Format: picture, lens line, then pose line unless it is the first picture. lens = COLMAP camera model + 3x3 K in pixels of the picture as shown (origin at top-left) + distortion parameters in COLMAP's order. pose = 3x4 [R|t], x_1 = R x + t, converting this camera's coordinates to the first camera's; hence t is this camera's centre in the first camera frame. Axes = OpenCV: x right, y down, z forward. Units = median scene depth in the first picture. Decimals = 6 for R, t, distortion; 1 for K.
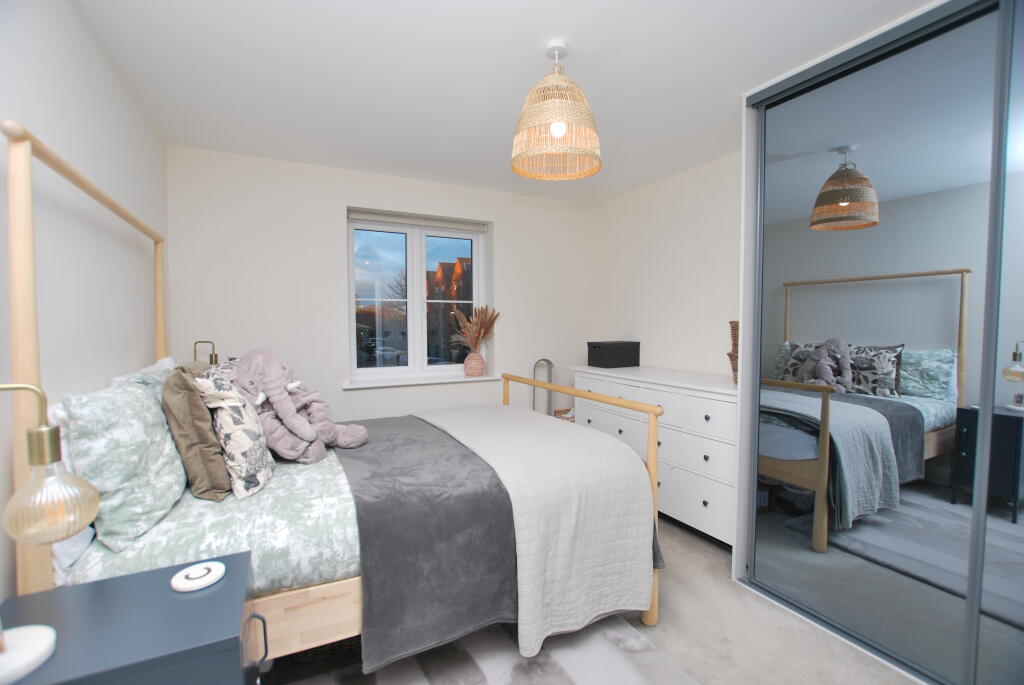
lens RADIAL K [[454.5, 0, 512.0], [0, 454.5, 342.5], [0, 0, 1]] dist [-0.027157, -0.000103]
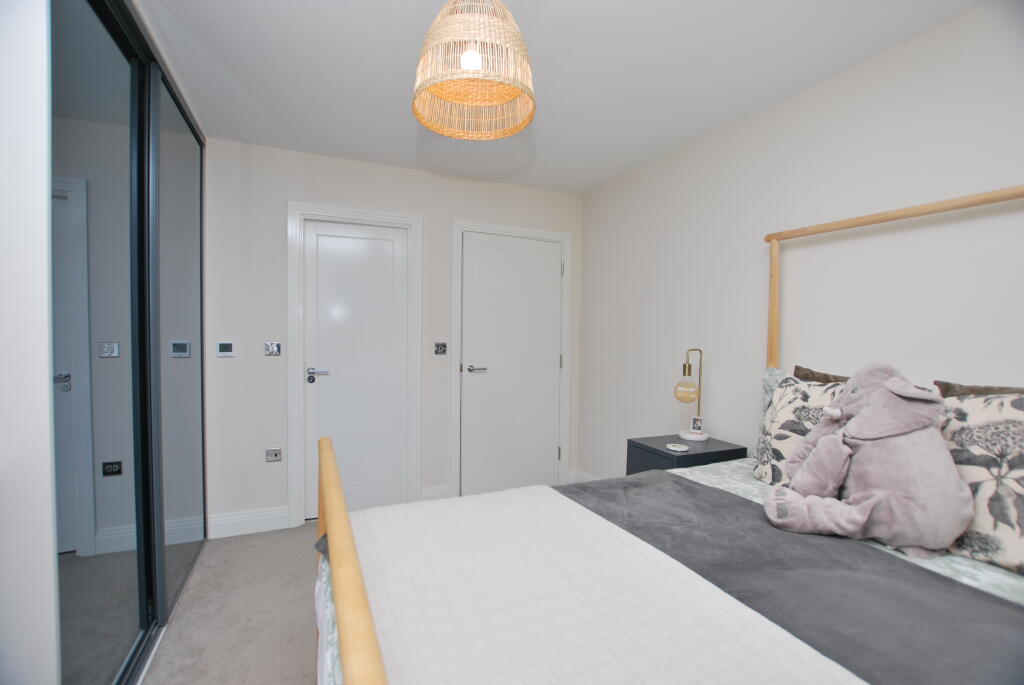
lens RADIAL K [[454.5, 0, 512.0], [0, 454.5, 342.5], [0, 0, 1]] dist [-0.027157, -0.000103]
pose [[-0.998284, -0.016448, 0.056208, -0.021827], [-0.012944, 0.997984, 0.062135, -0.073193], [-0.057116, 0.061301, -0.996484, 2.361590]]
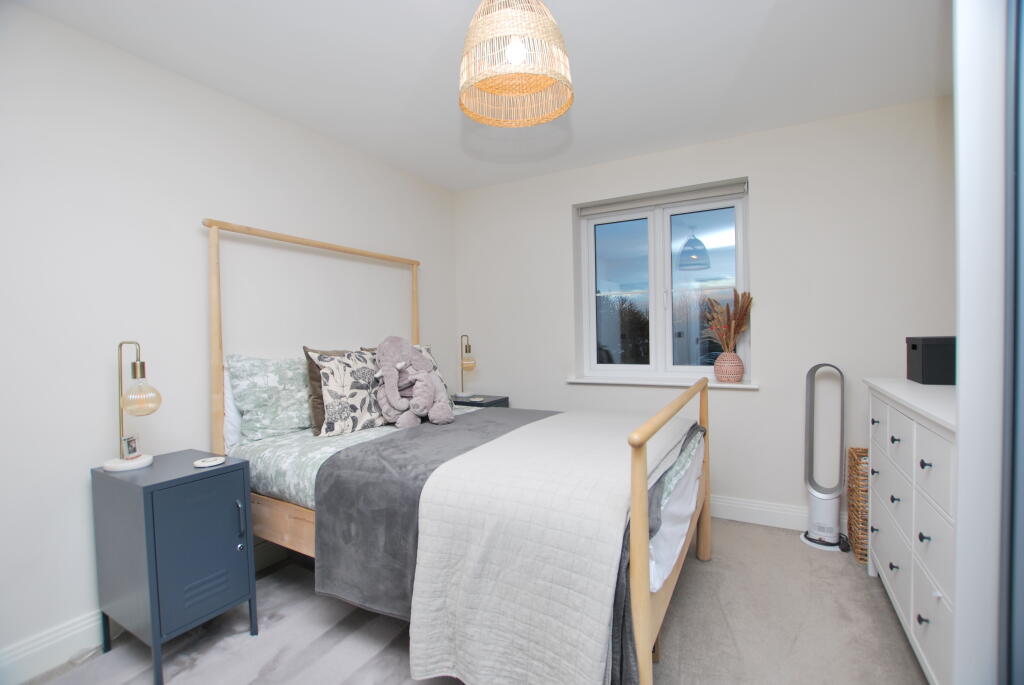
lens RADIAL K [[454.5, 0, 512.0], [0, 454.5, 342.5], [0, 0, 1]] dist [-0.027157, -0.000103]
pose [[0.544886, 0.005041, -0.838495, 1.009400], [-0.016215, 0.999858, -0.004526, 0.045081], [0.838353, 0.016063, 0.544890, 0.769713]]
